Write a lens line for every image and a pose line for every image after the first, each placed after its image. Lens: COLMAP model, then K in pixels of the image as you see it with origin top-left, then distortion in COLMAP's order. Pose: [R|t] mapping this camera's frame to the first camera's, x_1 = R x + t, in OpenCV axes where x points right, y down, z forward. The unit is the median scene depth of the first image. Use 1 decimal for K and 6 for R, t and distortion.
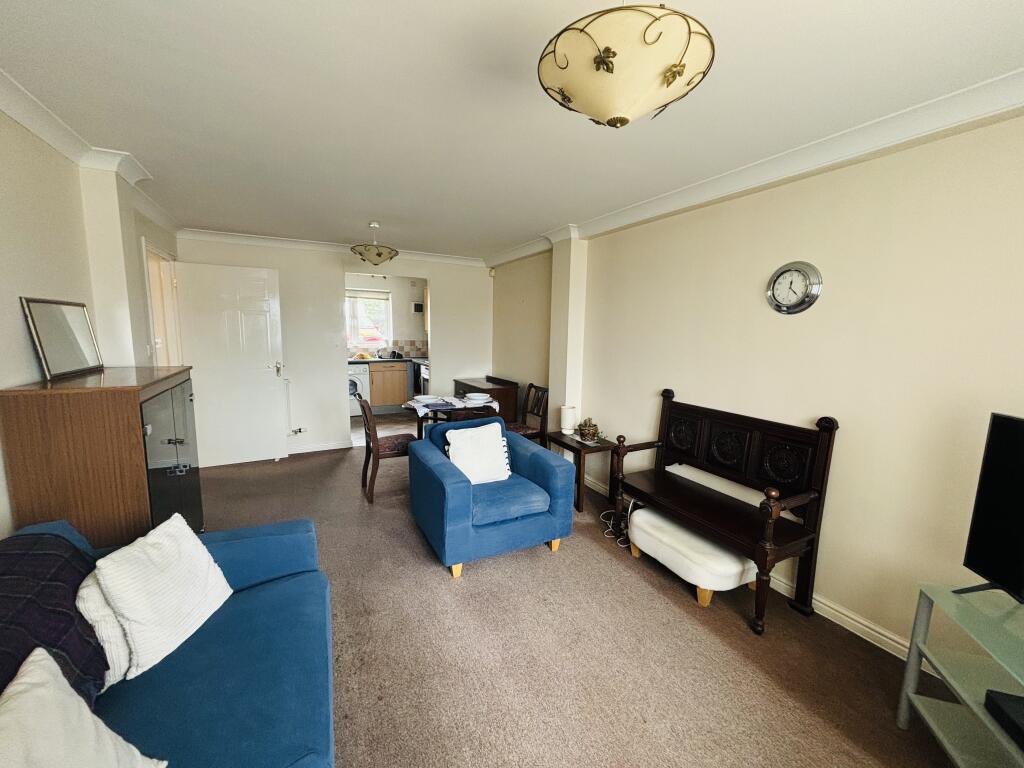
lens RADIAL K [[413.0, 0, 511.9], [0, 413.0, 386.6], [0, 0, 1]] dist [0.002605, 0.000414]
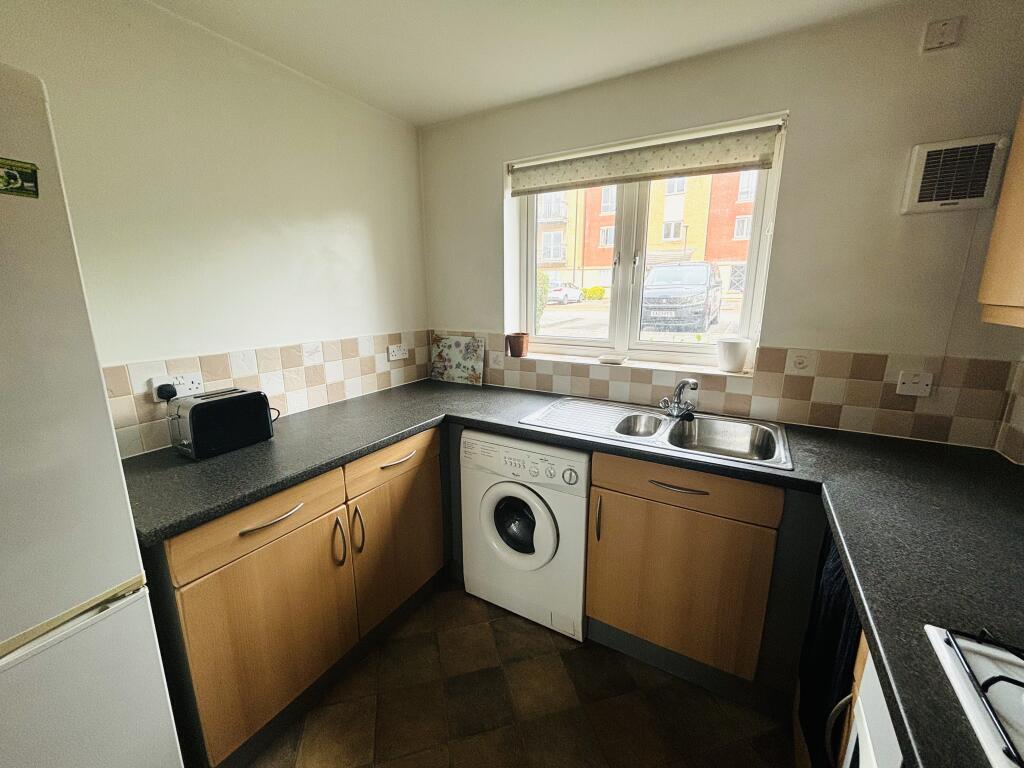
lens RADIAL K [[413.0, 0, 506.7], [0, 413.0, 382.6], [0, 0, 1]] dist [0.002605, 0.000414]
pose [[0.523669, 0.170746, -0.834636, -0.158408], [-0.100158, 0.985254, 0.138718, -0.105233], [0.846014, 0.010953, 0.533048, 0.721842]]
